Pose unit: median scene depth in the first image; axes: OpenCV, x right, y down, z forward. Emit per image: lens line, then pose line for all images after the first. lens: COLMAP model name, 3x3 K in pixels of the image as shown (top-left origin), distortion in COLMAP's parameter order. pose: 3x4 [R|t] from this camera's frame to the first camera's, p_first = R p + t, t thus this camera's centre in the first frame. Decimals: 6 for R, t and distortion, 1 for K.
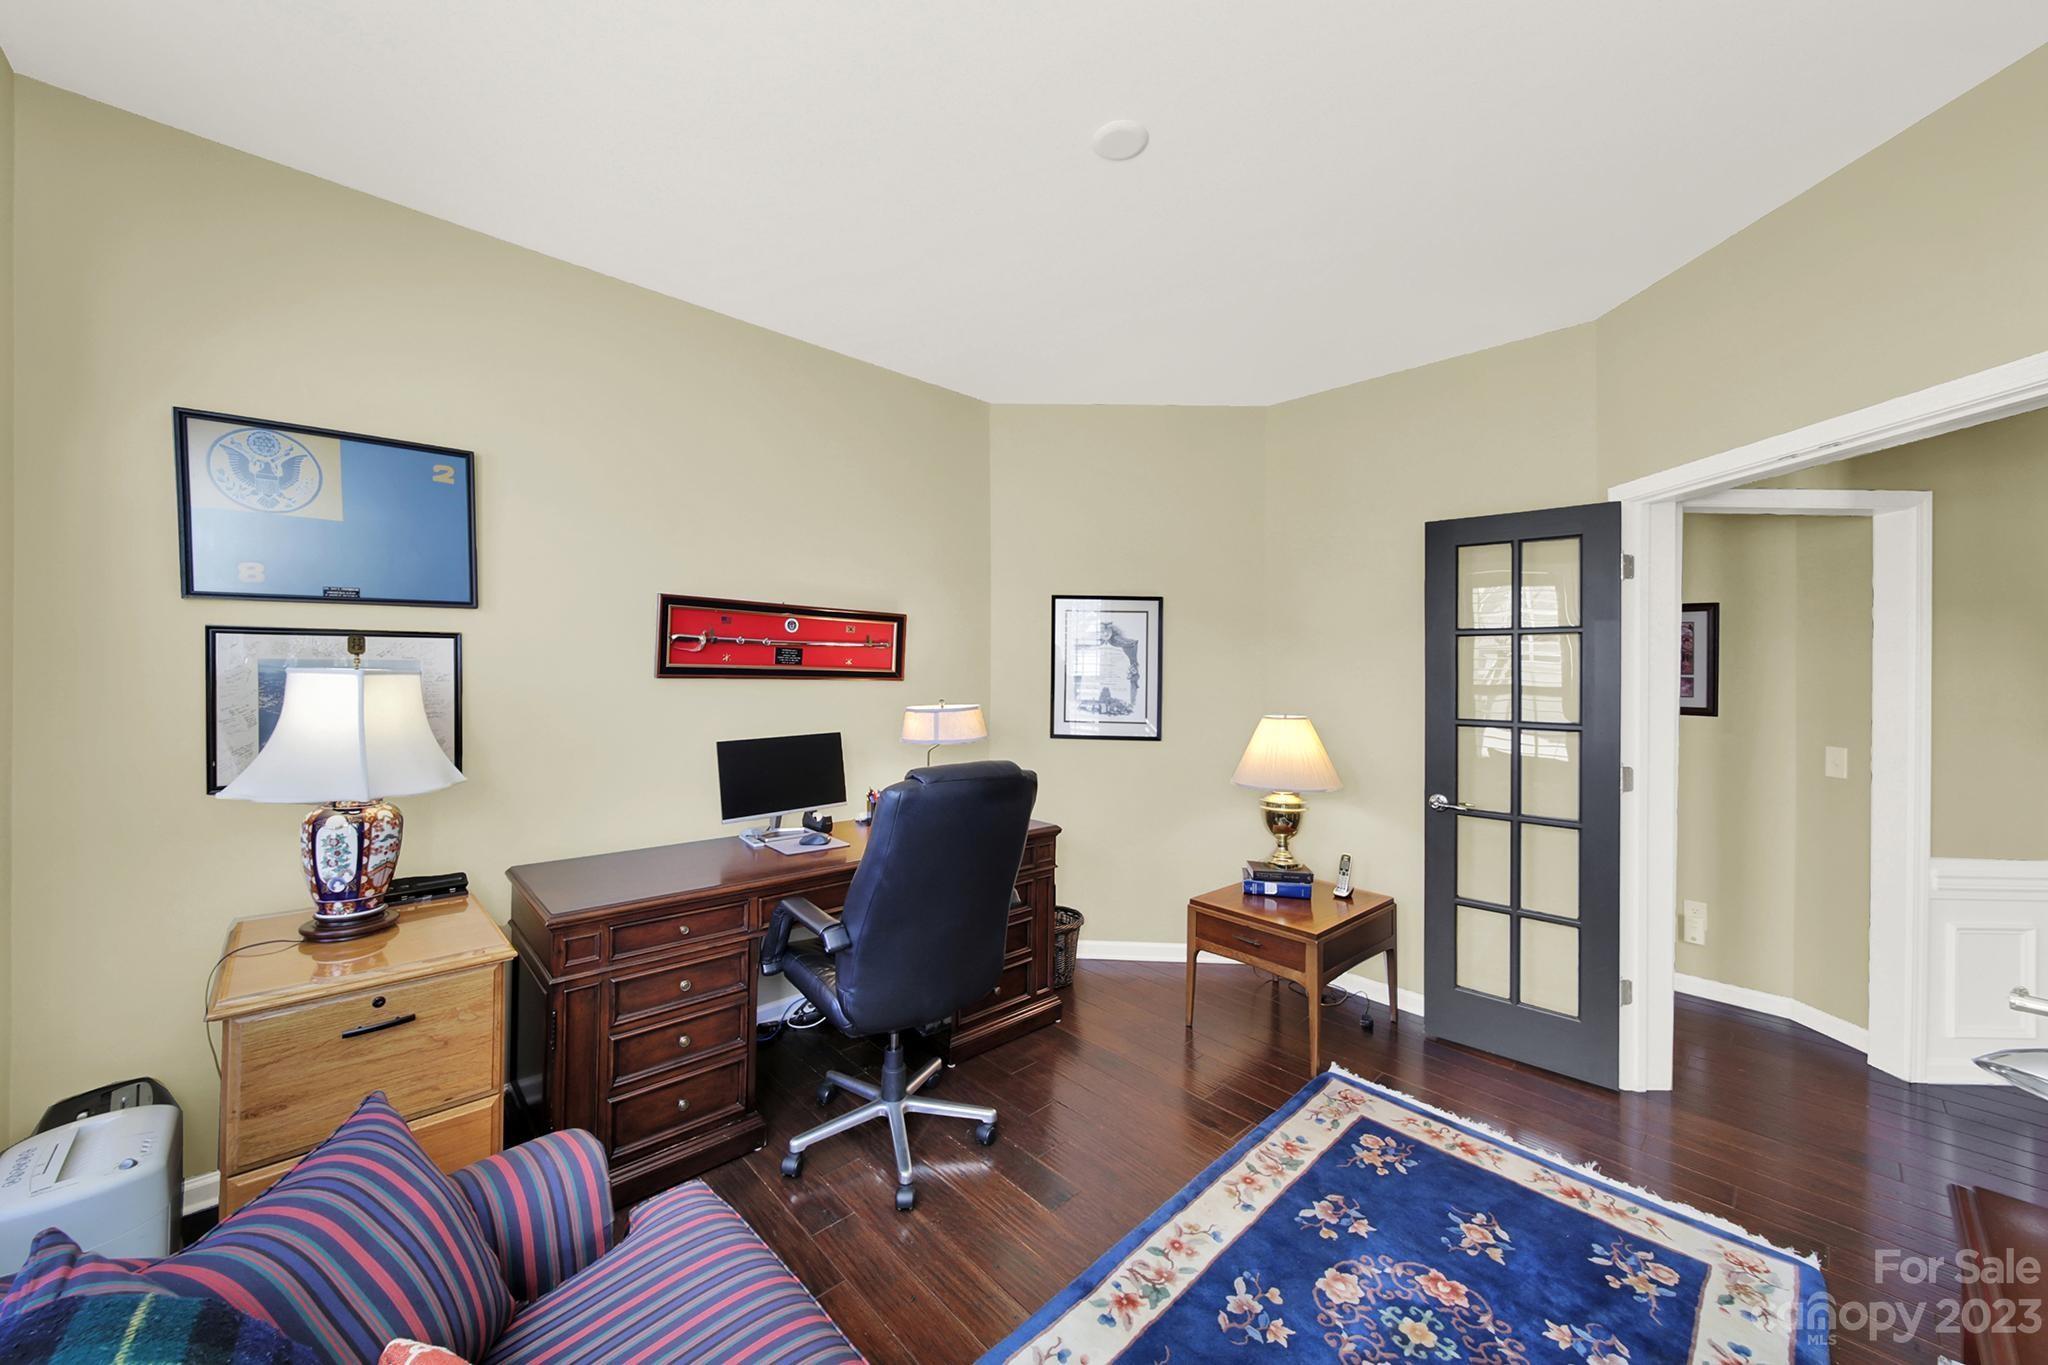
lens RADIAL K [[739.7, 0, 1018.6], [0, 739.7, 672.3], [0, 0, 1]] dist [-0.000453, -0.000113]
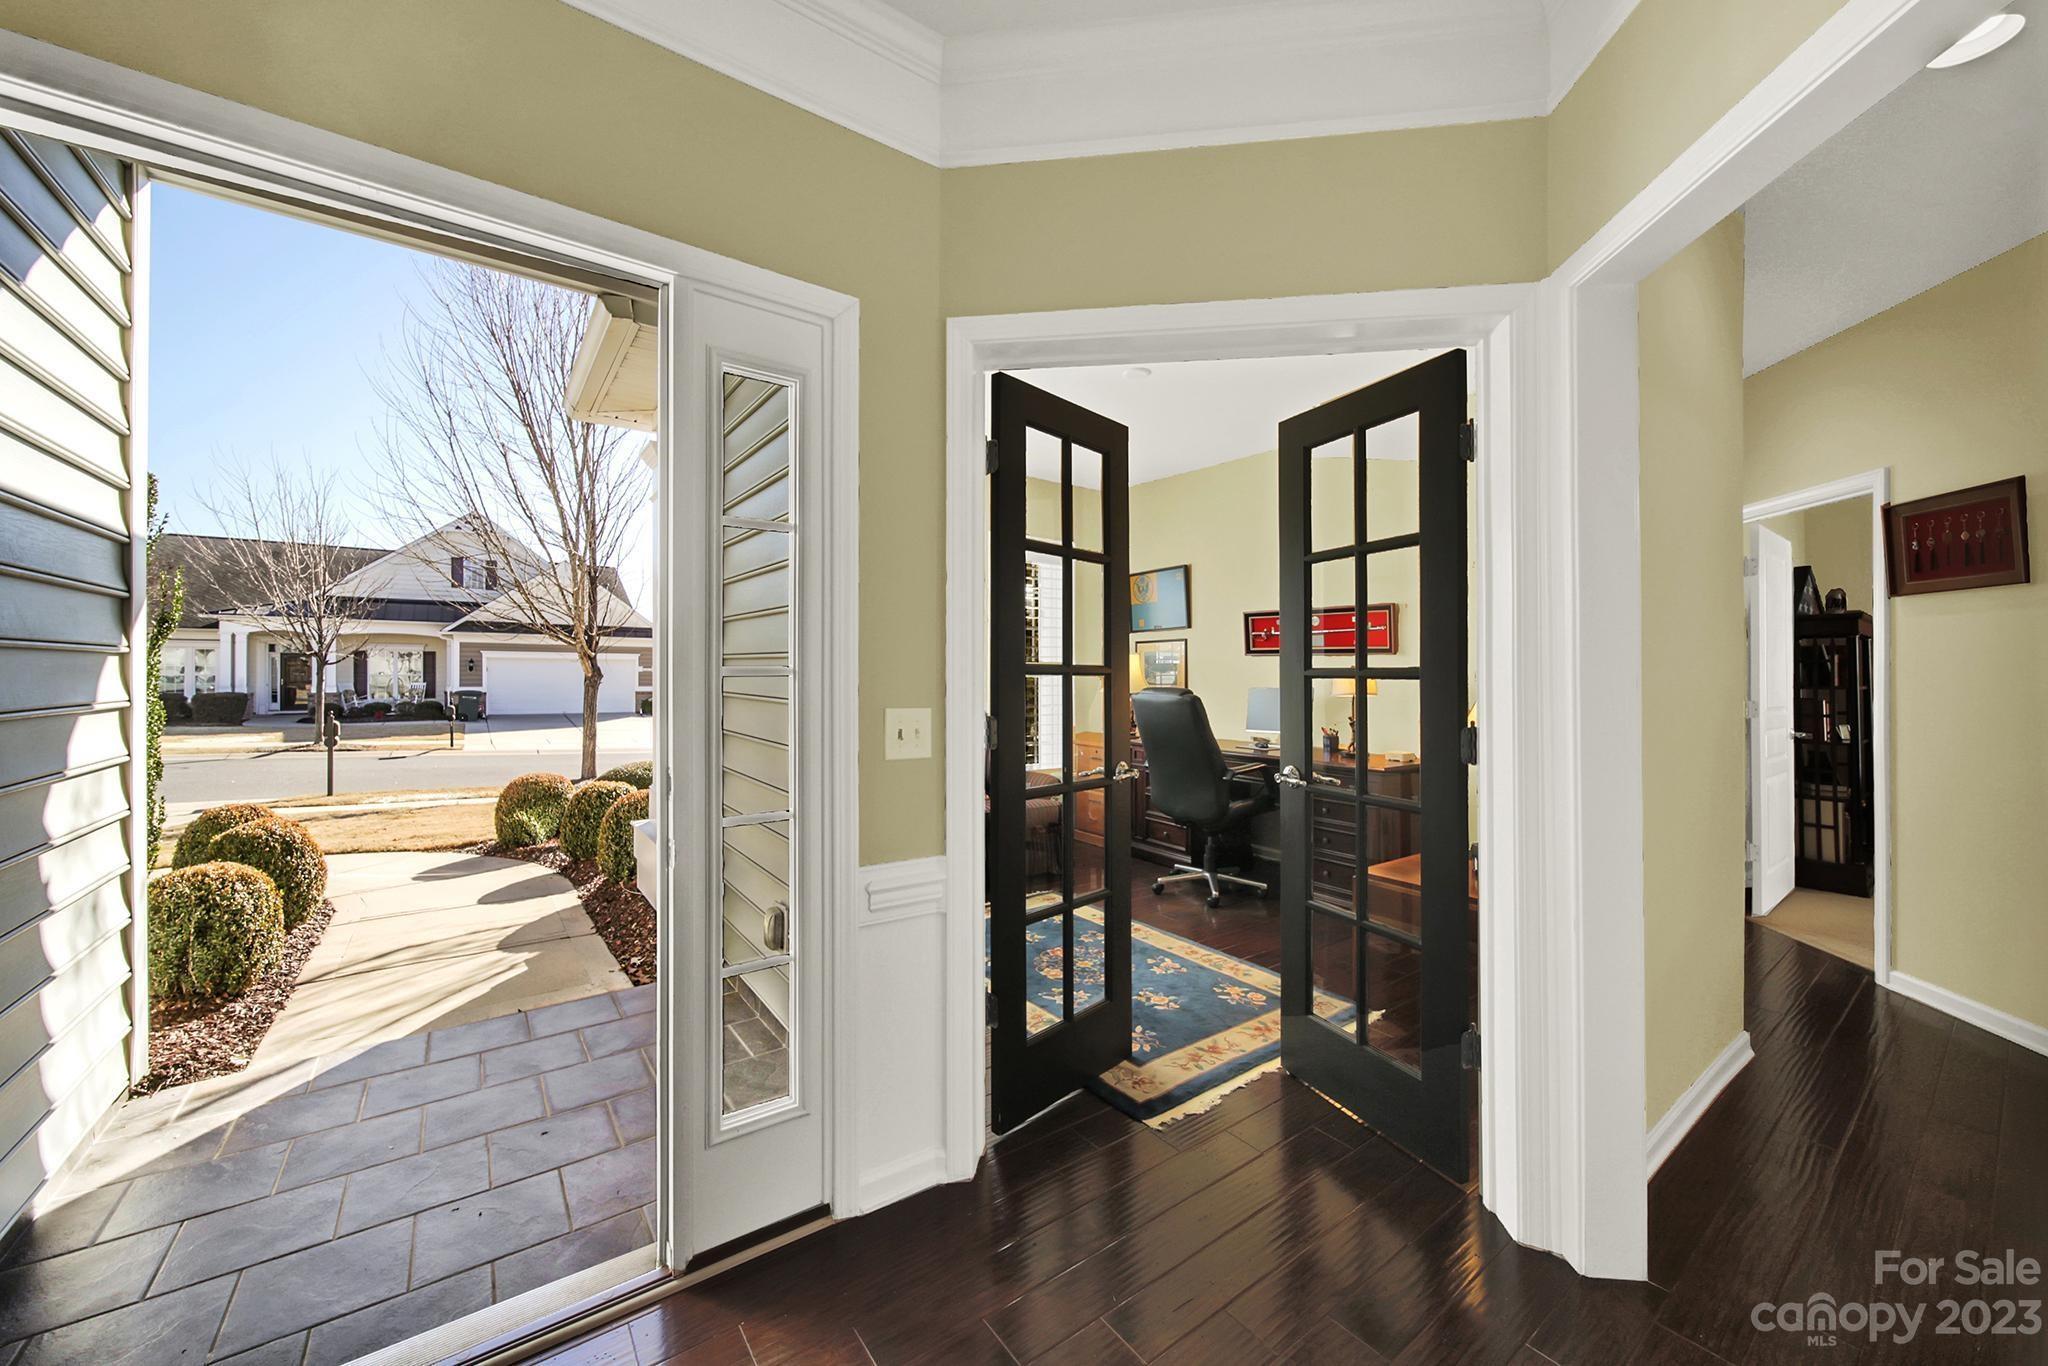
lens RADIAL K [[739.7, 0, 1018.6], [0, 739.7, 672.8], [0, 0, 1]] dist [-0.000453, -0.000113]
pose [[-0.114505, -0.012712, -0.993341, 1.857143], [-0.004258, 0.999915, -0.012305, 0.098631], [0.993414, 0.002821, -0.114549, 0.763806]]
